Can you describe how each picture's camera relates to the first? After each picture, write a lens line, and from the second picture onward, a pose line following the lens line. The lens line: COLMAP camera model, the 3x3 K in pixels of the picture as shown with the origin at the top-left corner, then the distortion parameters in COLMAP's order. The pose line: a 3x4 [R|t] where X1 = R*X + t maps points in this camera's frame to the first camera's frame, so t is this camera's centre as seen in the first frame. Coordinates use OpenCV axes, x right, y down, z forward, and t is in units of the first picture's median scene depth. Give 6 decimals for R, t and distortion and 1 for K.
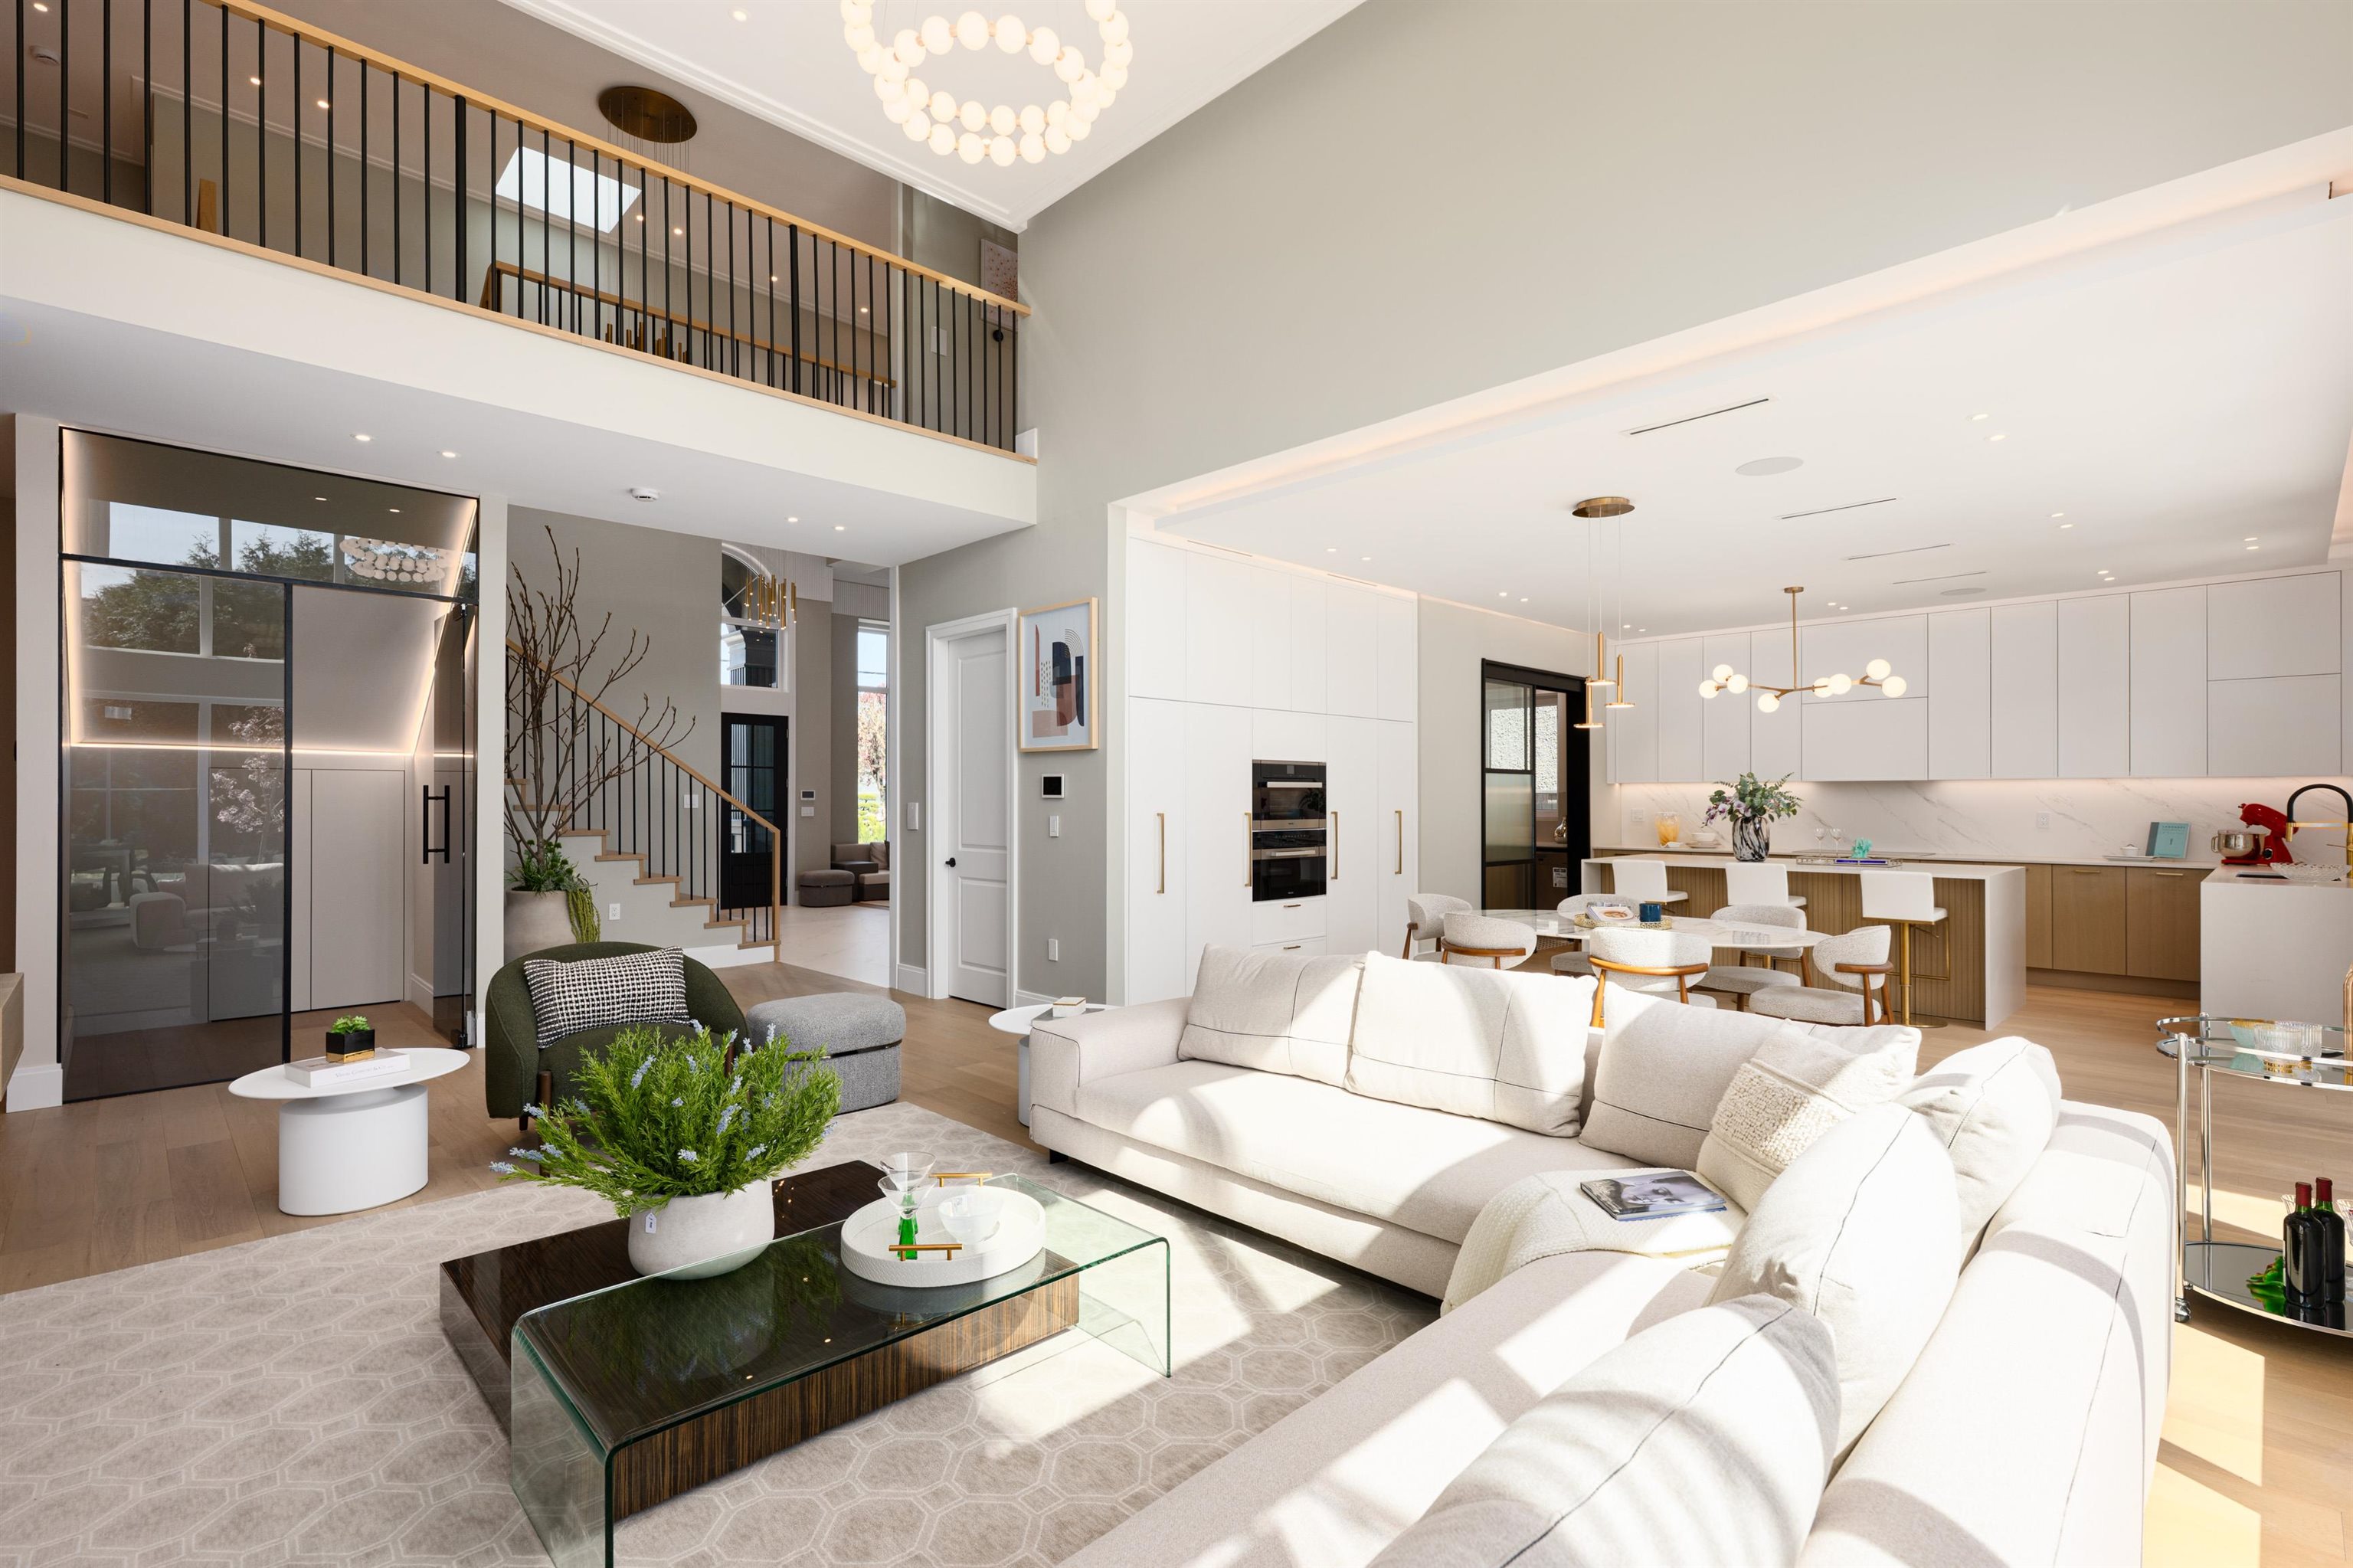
lens RADIAL K [[1120.3, 0, 1185.5], [0, 1120.3, 799.7], [0, 0, 1]] dist [-0.000842, 0.000003]
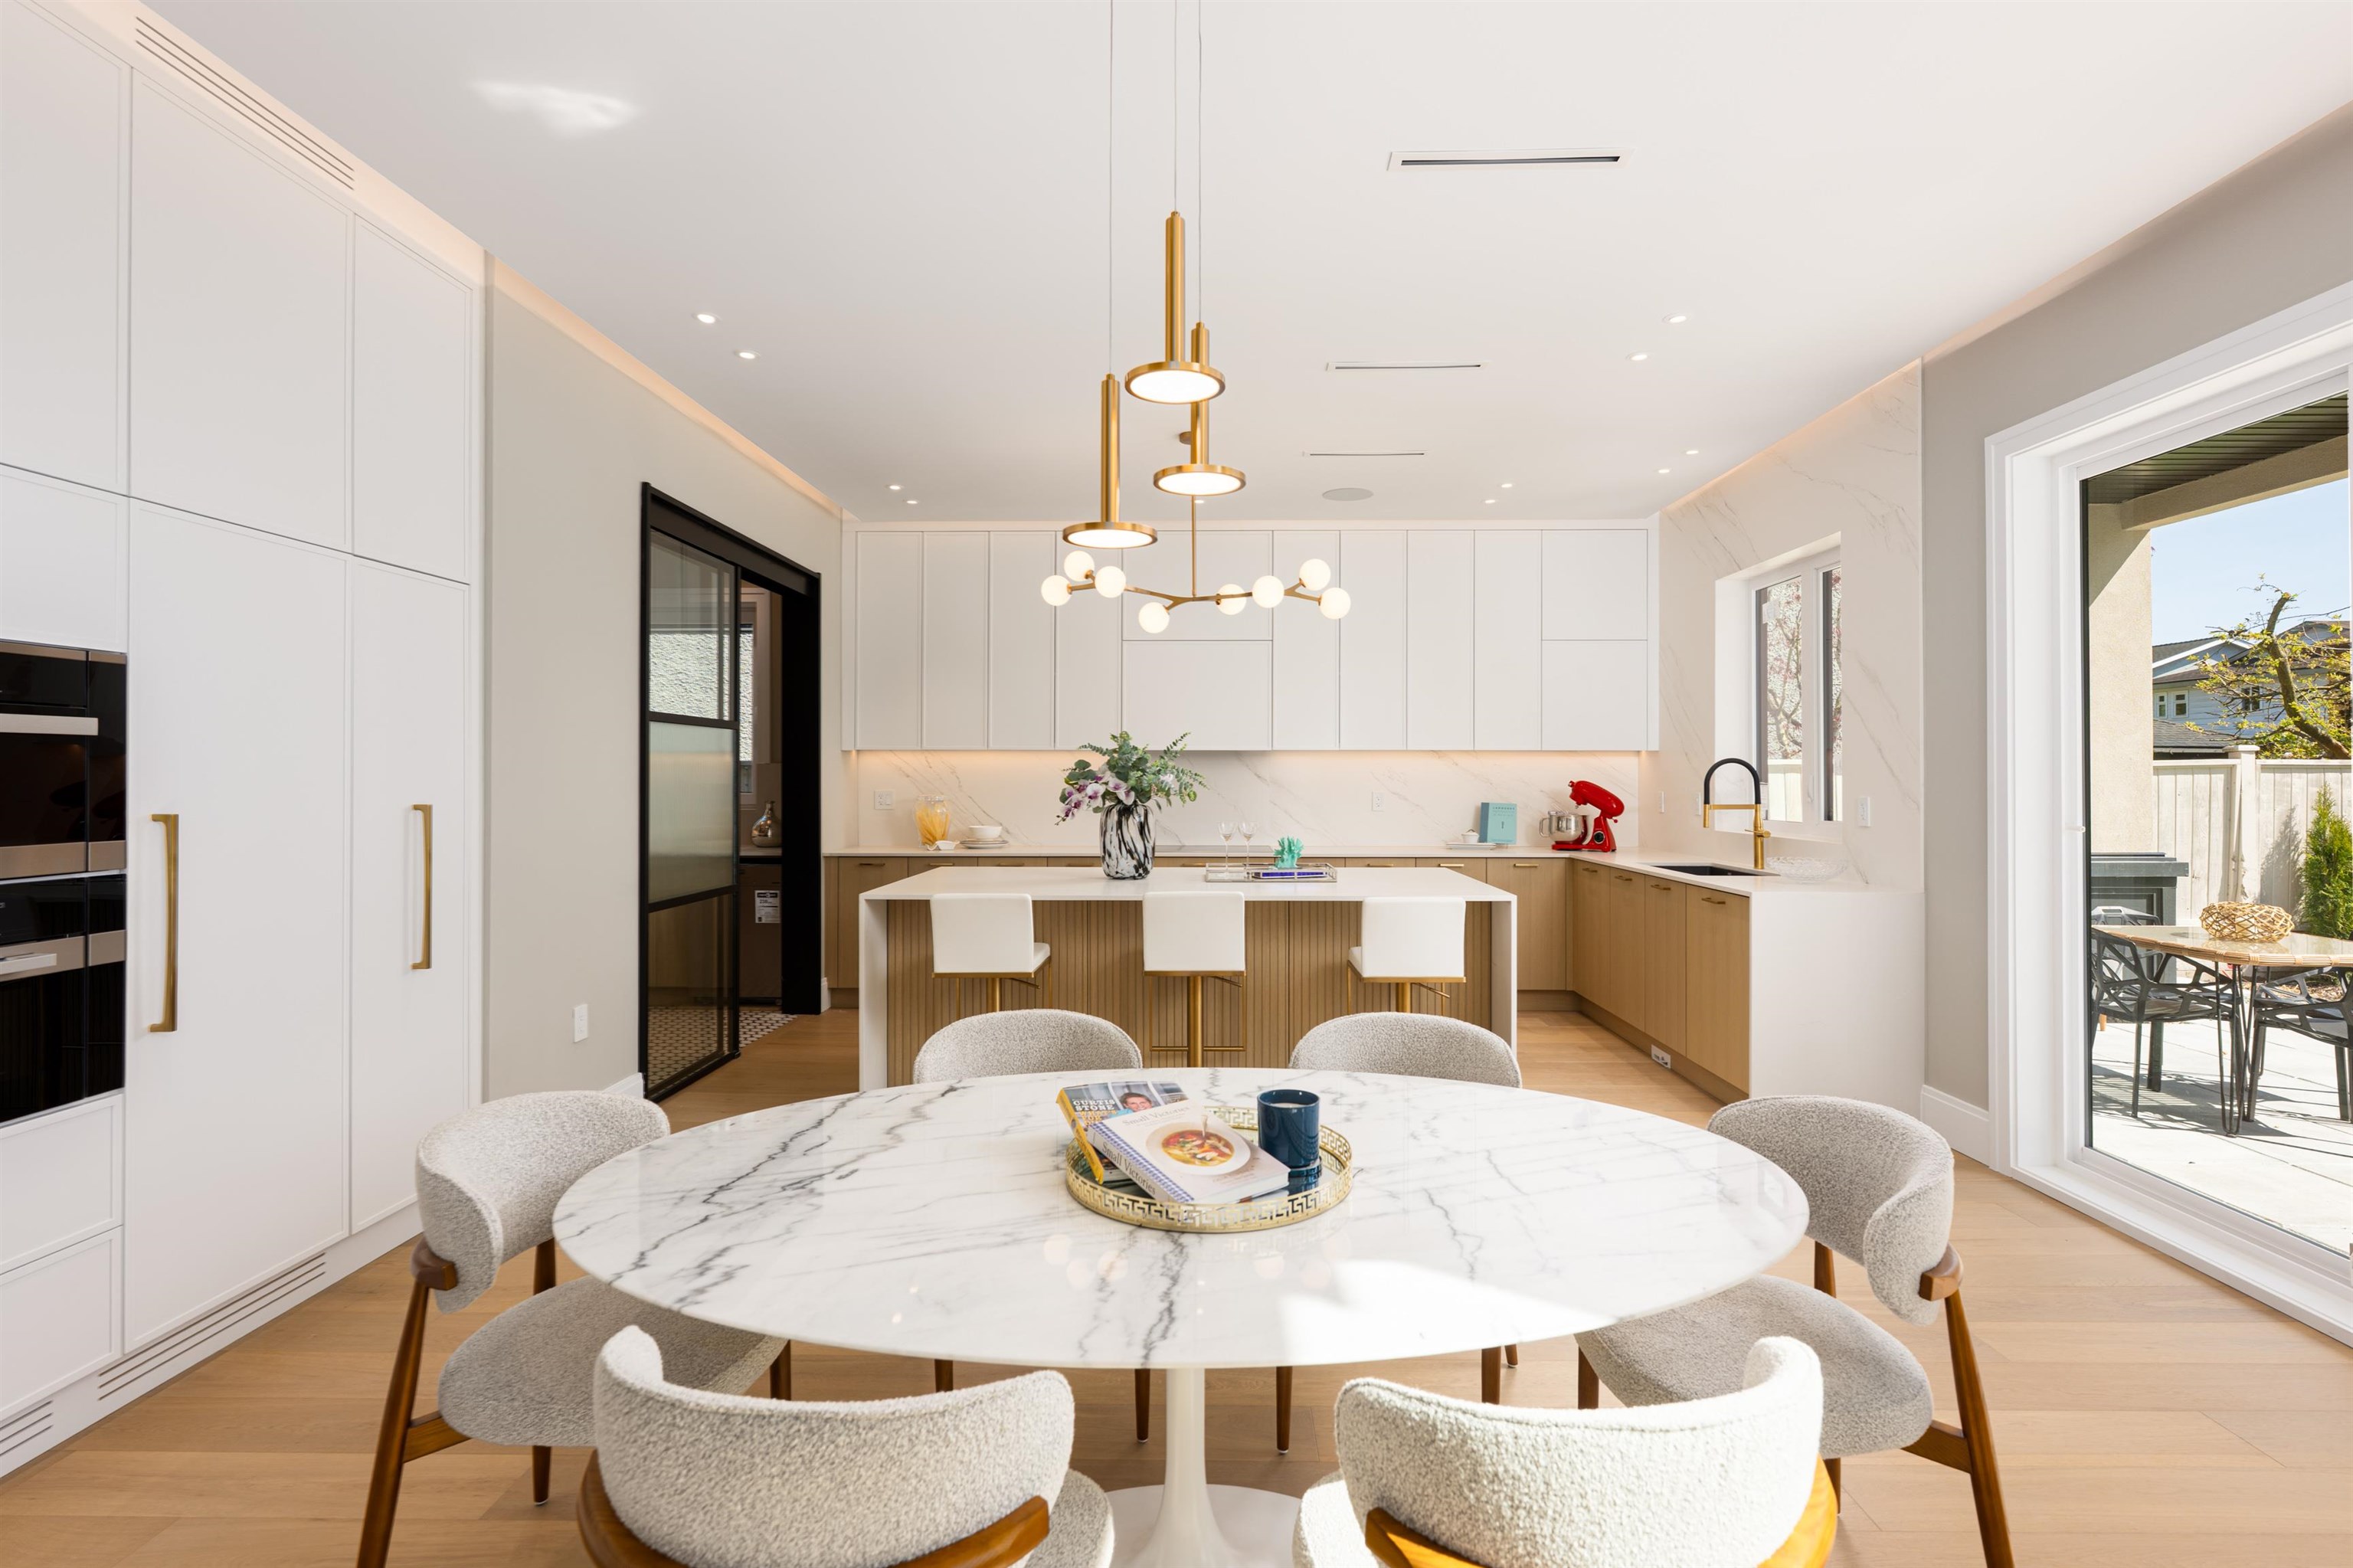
lens RADIAL K [[1075.4, 0, 1175.9], [0, 1075.4, 770.2], [0, 0, 1]] dist [-0.000143, -0.000185]
pose [[0.723635, 0.004004, 0.690171, 0.125196], [-0.000511, 0.999986, -0.005265, -0.000211], [-0.690183, 0.003457, 0.723627, 0.568899]]
